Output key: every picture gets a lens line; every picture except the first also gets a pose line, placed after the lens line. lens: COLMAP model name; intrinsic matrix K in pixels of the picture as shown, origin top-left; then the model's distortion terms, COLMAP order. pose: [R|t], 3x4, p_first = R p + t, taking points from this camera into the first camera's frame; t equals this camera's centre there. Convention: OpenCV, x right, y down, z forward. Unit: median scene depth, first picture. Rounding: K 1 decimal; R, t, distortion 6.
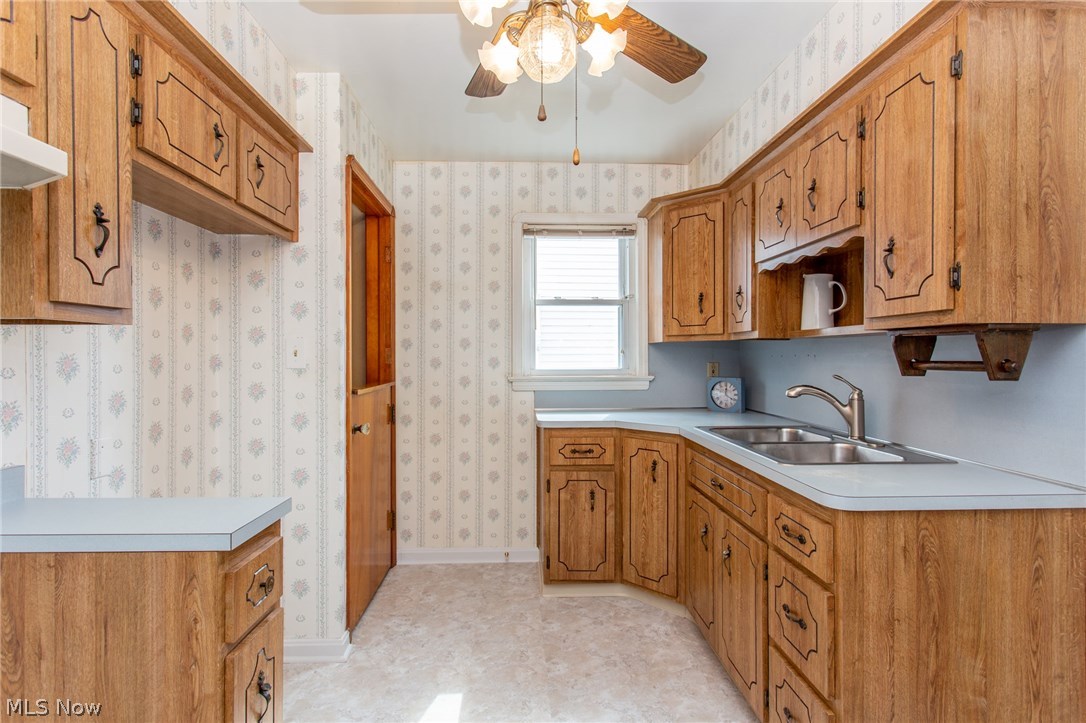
lens RADIAL K [[527.3, 0, 538.9], [0, 527.3, 358.1], [0, 0, 1]] dist [0.000531, 0.001796]
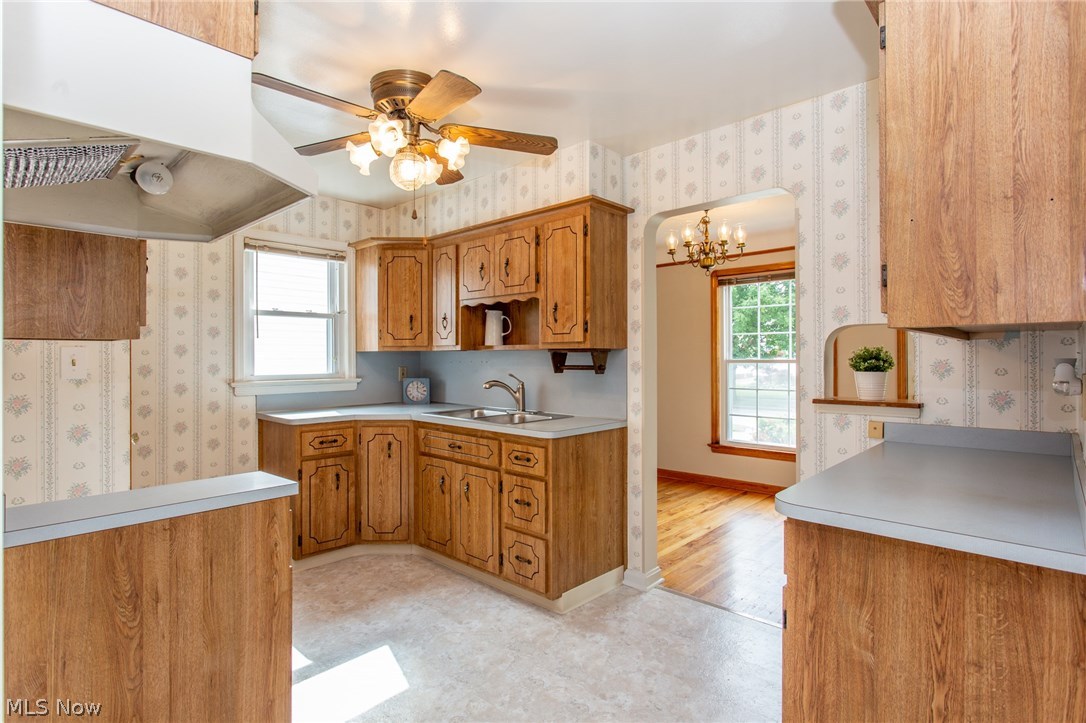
lens RADIAL K [[551.3, 0, 538.2], [0, 551.3, 360.3], [0, 0, 1]] dist [-0.011015, 0.005772]
pose [[0.716880, -0.003775, 0.697187, -0.499818], [0.004358, 0.999990, 0.000933, -0.010076], [-0.697183, 0.002369, 0.716889, -0.261952]]
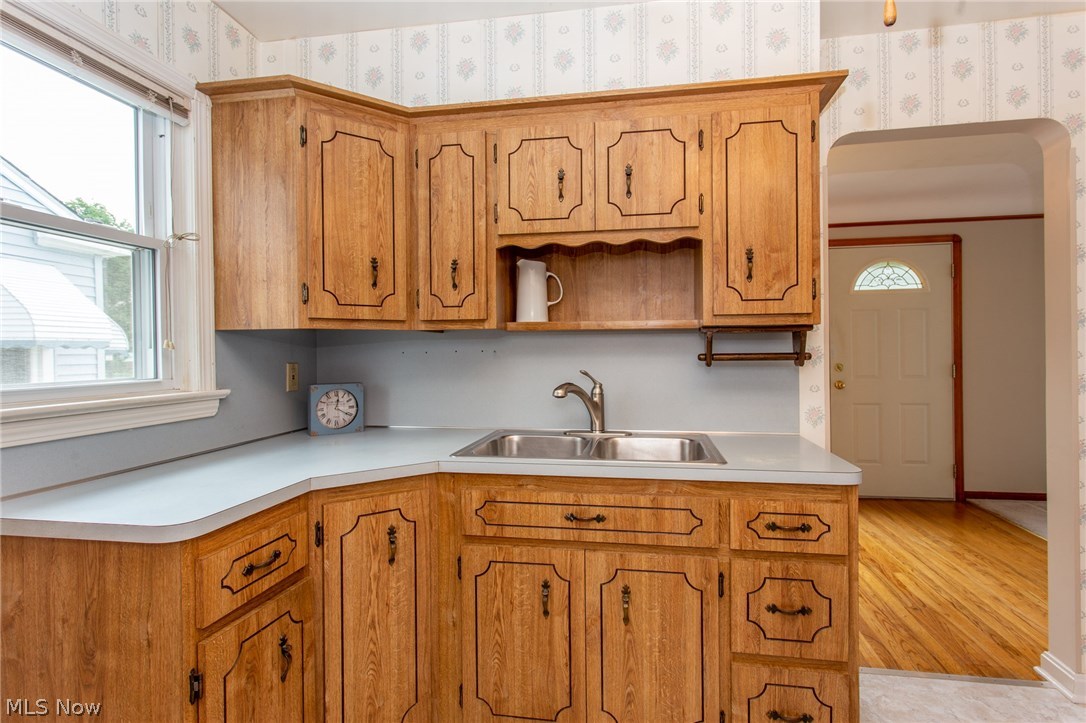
lens RADIAL K [[527.3, 0, 554.2], [0, 527.3, 357.4], [0, 0, 1]] dist [0.000531, 0.001796]
pose [[0.196657, -0.007626, 0.980443, -0.343856], [0.012066, 0.999913, 0.005357, 0.001994], [-0.980398, 0.010776, 0.196732, 0.737295]]
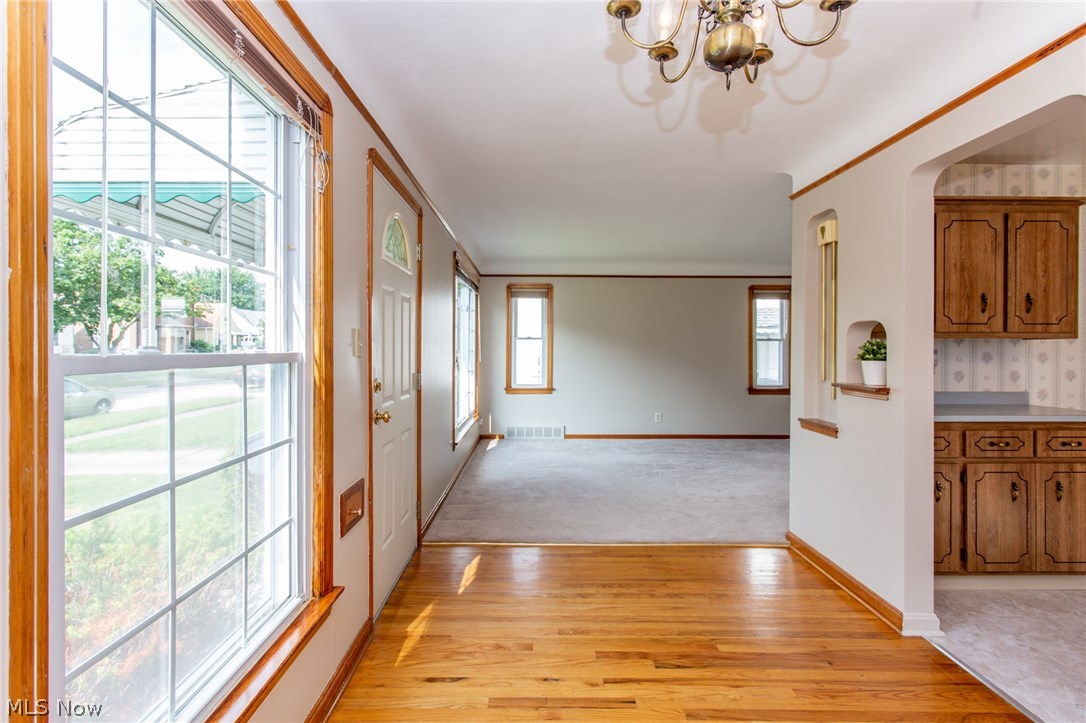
lens RADIAL K [[527.3, 0, 542.9], [0, 527.3, 356.6], [0, 0, 1]] dist [0.000531, 0.001796]
pose [[-0.999609, -0.002639, 0.027828, 1.261716], [-0.002448, 0.999973, 0.006896, -0.000188], [-0.027846, 0.006825, -0.999589, 1.129171]]
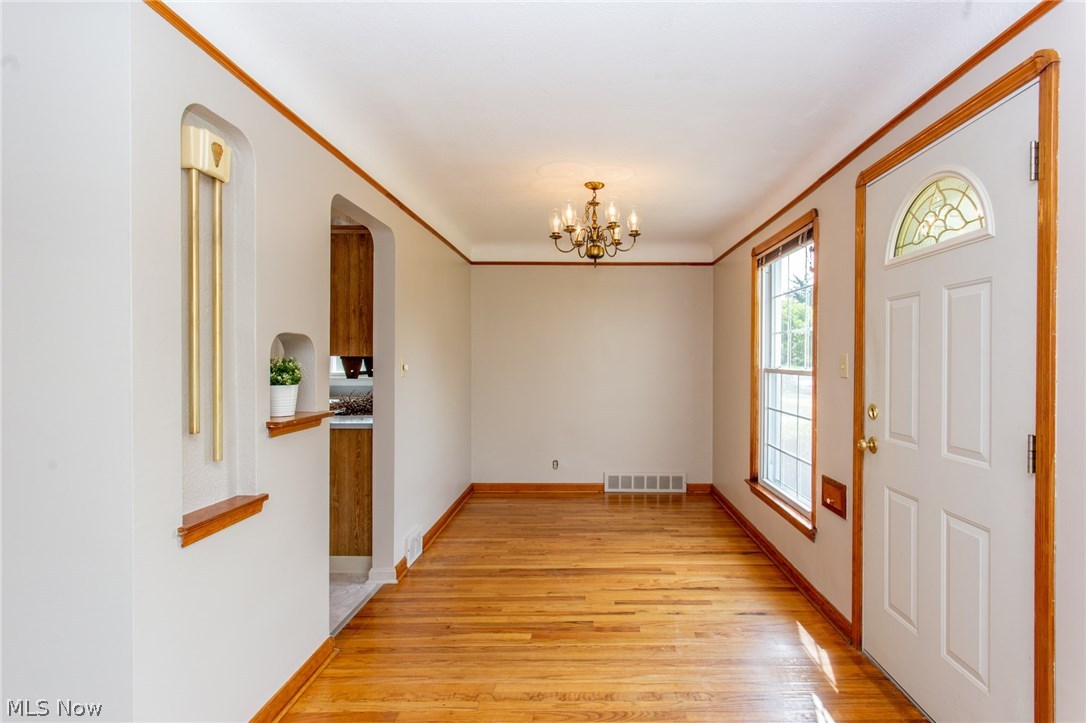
lens RADIAL K [[550.9, 0, 587.5], [0, 550.9, 365.7], [0, 0, 1]] dist [-0.003914, 0.000355]
pose [[0.999023, 0.006834, -0.043659, 1.136678], [-0.006324, 0.999910, 0.011794, -0.031542], [0.043736, -0.011506, 0.998977, -0.843196]]
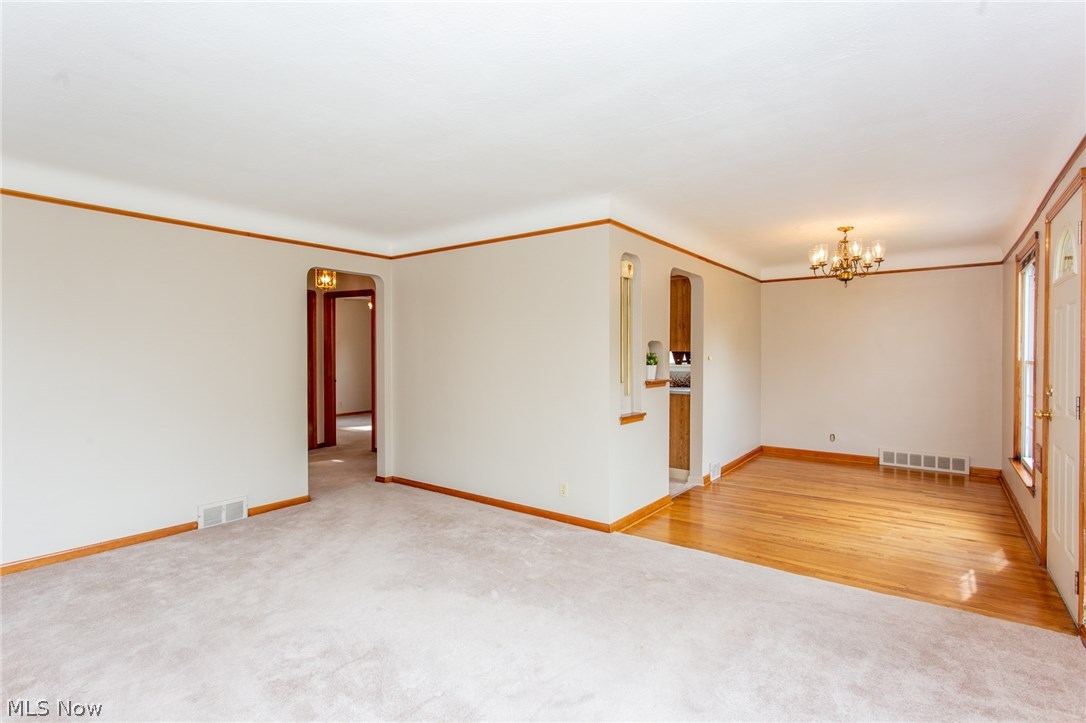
lens RADIAL K [[527.3, 0, 530.6], [0, 527.3, 358.0], [0, 0, 1]] dist [0.000531, 0.001796]
pose [[0.762615, 0.008752, -0.646793, 1.466325], [-0.002636, 0.999942, 0.010422, -0.029272], [0.646847, -0.006243, 0.762594, -1.628275]]
